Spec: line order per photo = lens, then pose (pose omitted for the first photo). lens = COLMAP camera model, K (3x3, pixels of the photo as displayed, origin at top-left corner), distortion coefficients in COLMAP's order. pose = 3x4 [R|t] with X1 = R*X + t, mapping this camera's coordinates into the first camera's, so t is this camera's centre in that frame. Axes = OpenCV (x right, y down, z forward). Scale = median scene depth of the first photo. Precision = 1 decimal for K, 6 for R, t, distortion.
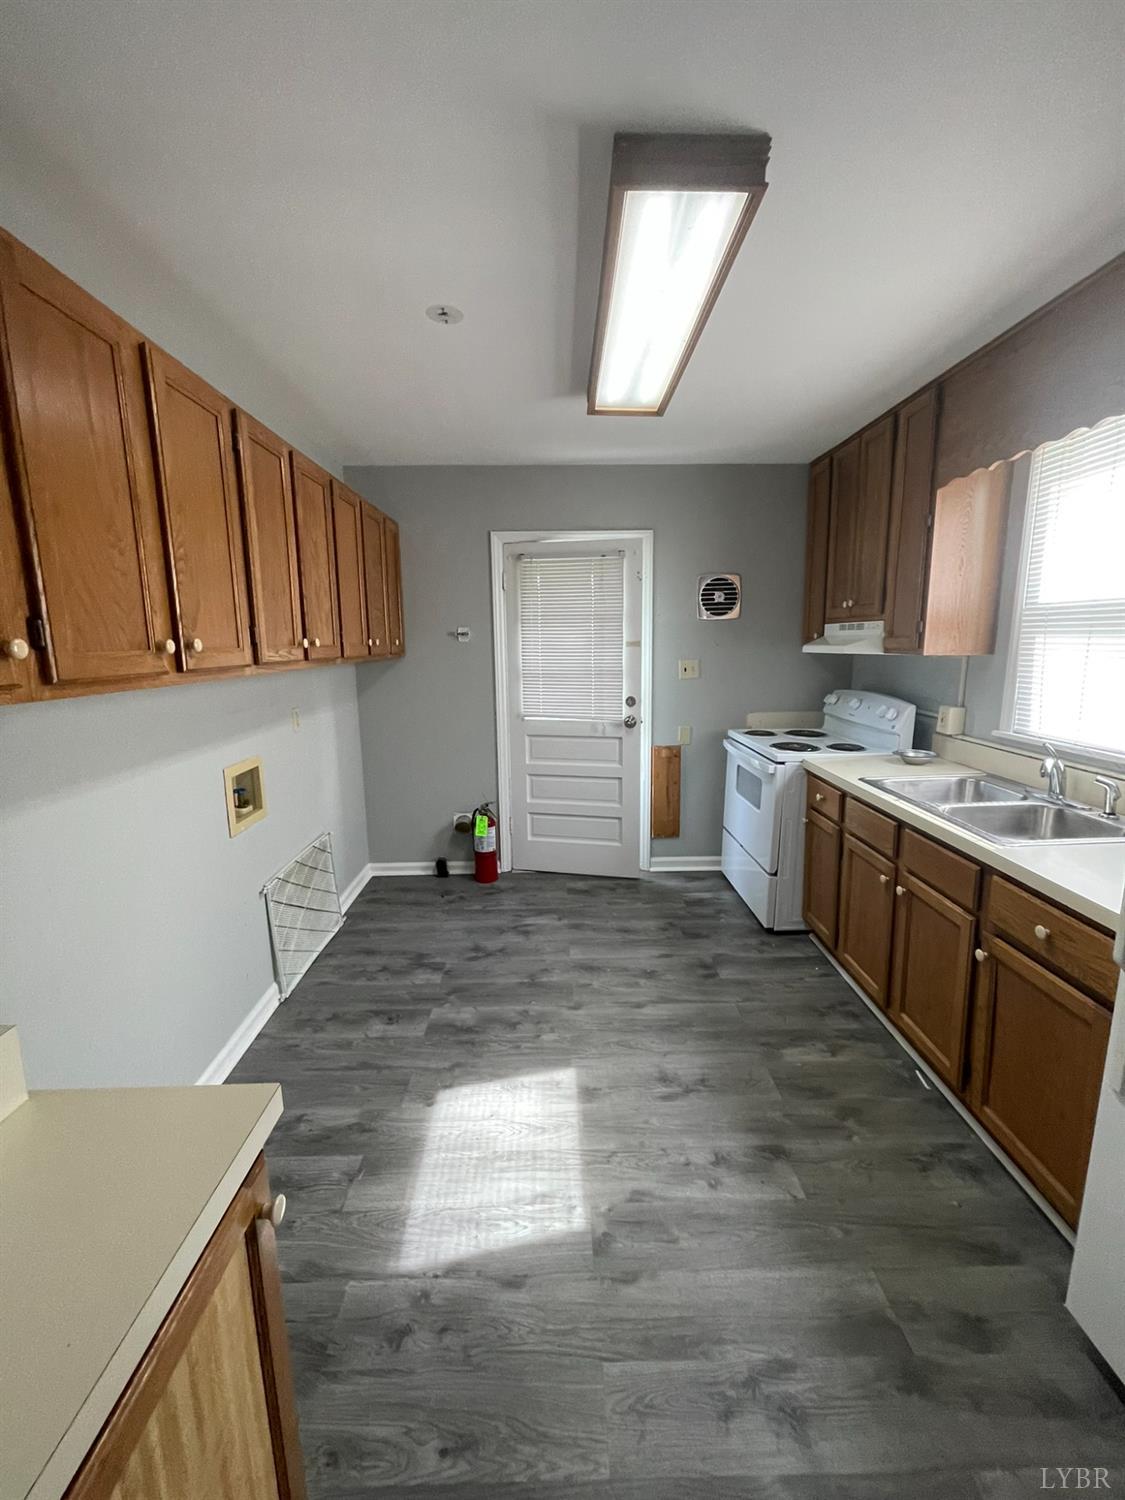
lens RADIAL K [[608.4, 0, 566.9], [0, 608.4, 739.7], [0, 0, 1]] dist [-0.005620, 0.002955]
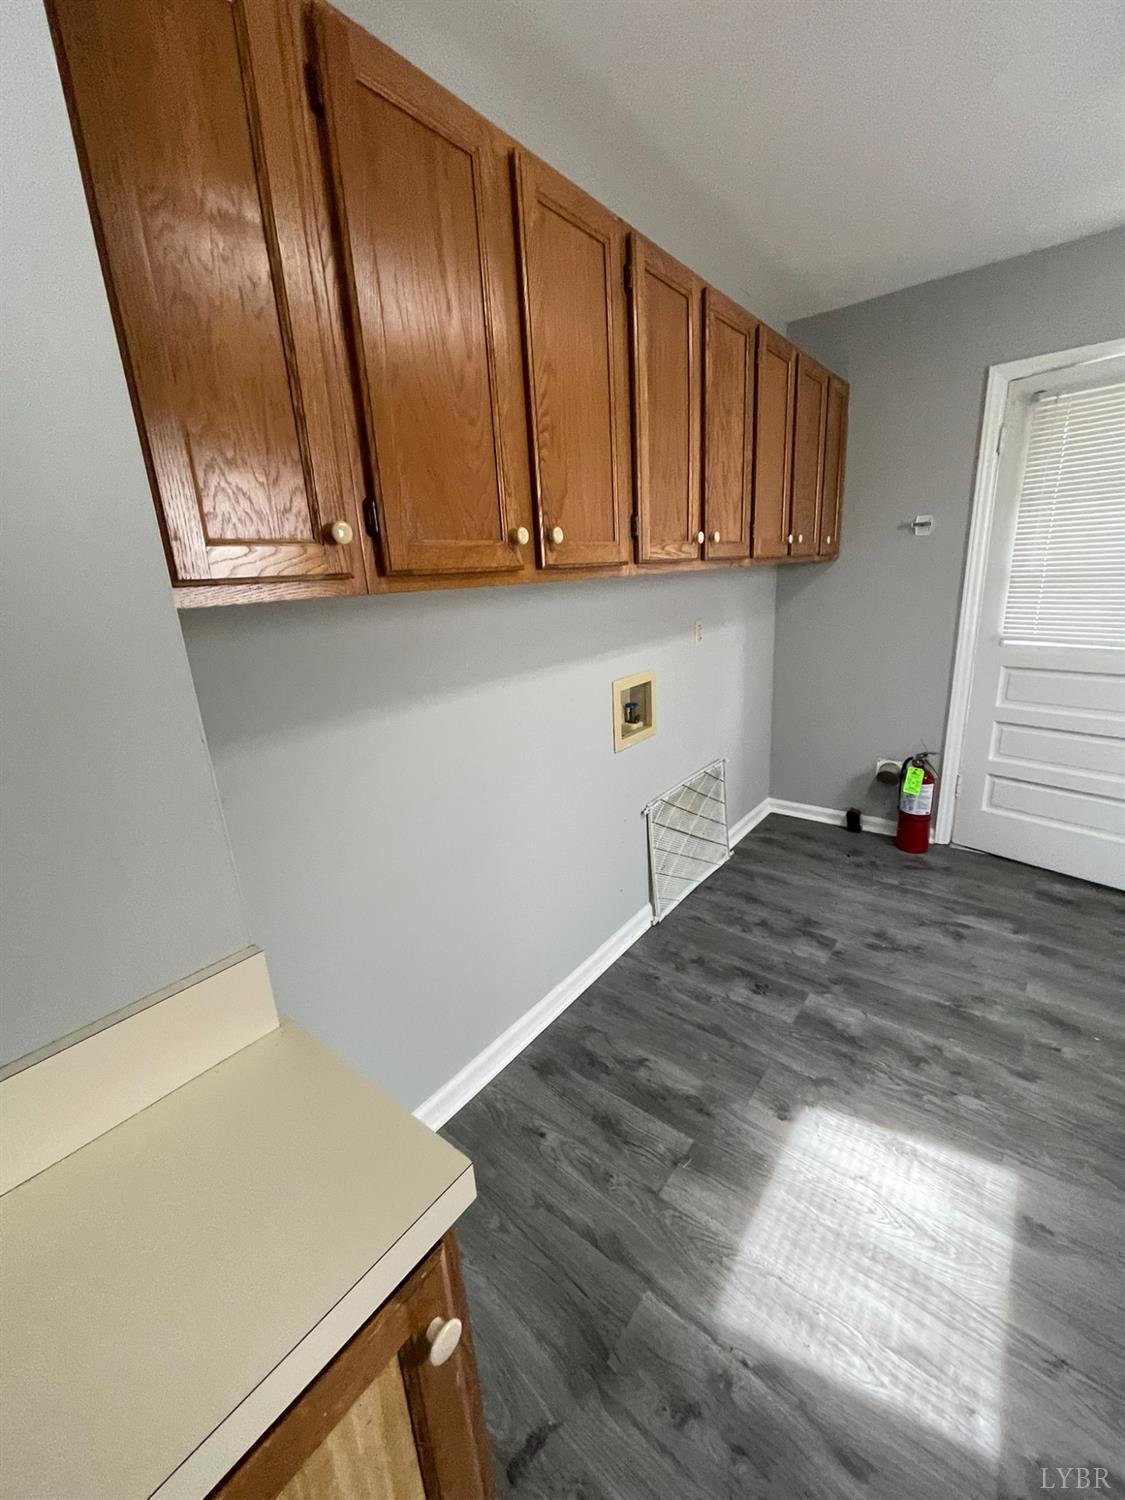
lens RADIAL K [[608.4, 0, 571.4], [0, 608.4, 740.9], [0, 0, 1]] dist [-0.005620, 0.002955]
pose [[0.775436, 0.141225, -0.615430, -0.015001], [-0.058770, 0.986579, 0.152344, -0.000582], [0.628685, -0.081965, 0.773328, 0.214022]]
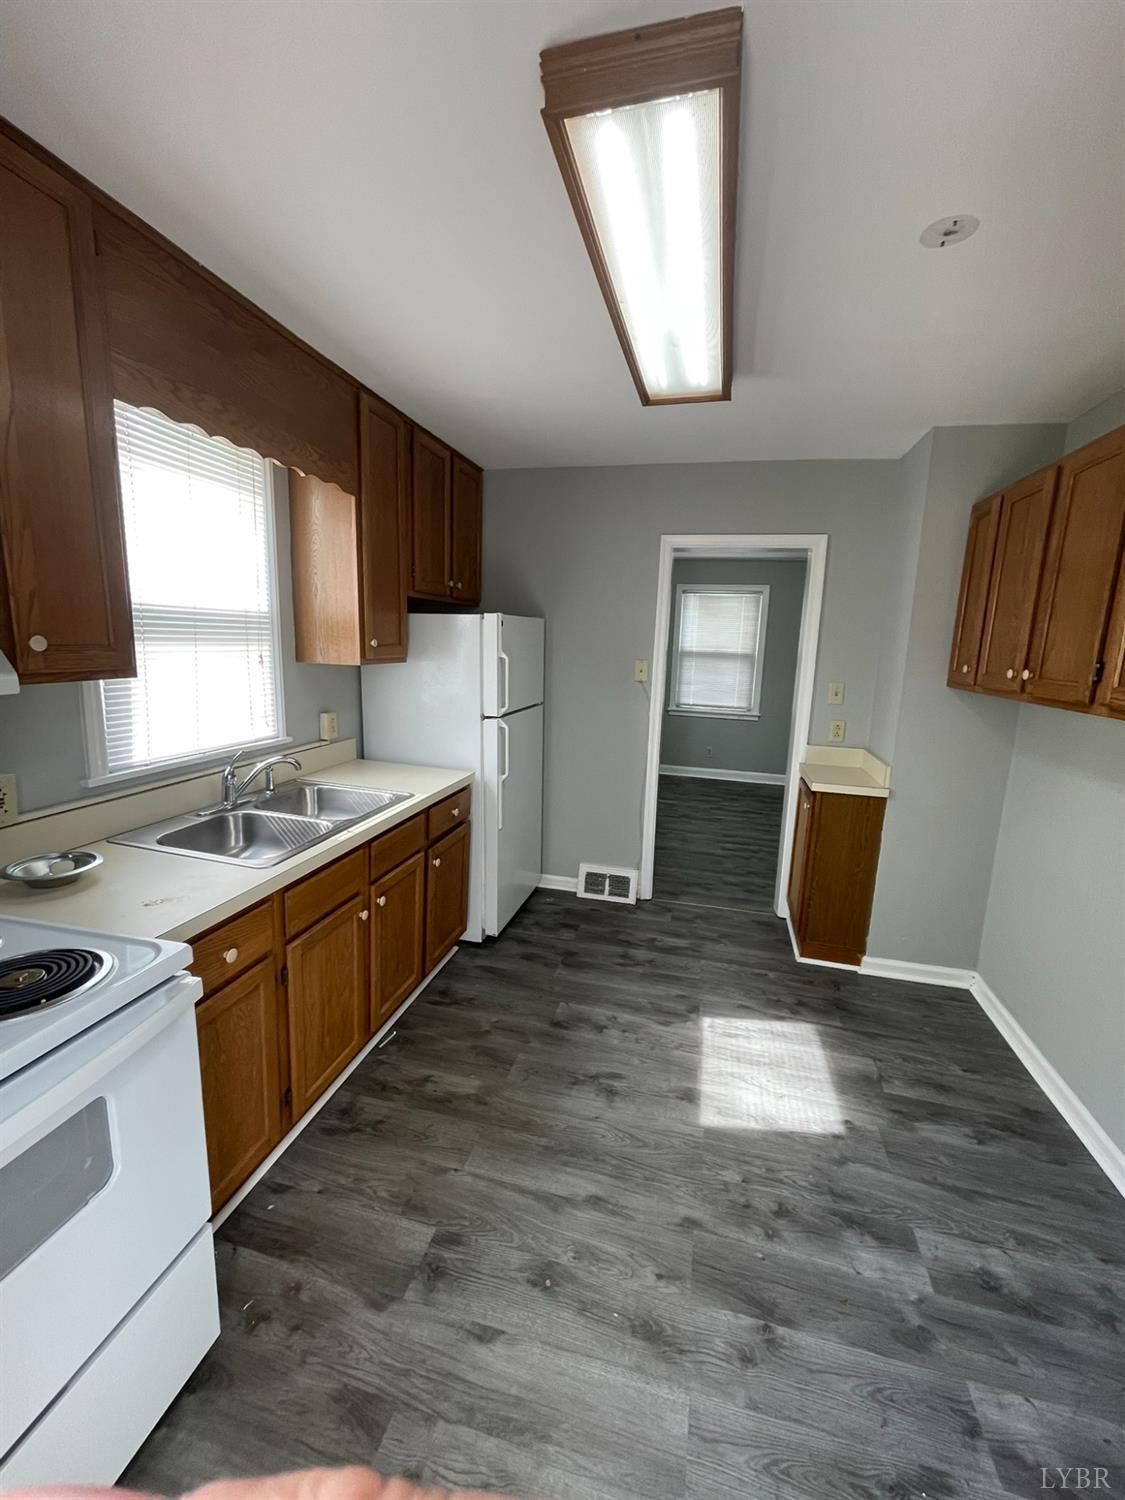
lens RADIAL K [[608.4, 0, 565.4], [0, 608.4, 739.4], [0, 0, 1]] dist [-0.005620, 0.002955]
pose [[-0.965275, -0.068290, 0.252154, 0.017429], [0.014305, 0.949962, 0.312039, -0.299101], [-0.260845, 0.304810, -0.915997, 1.662119]]
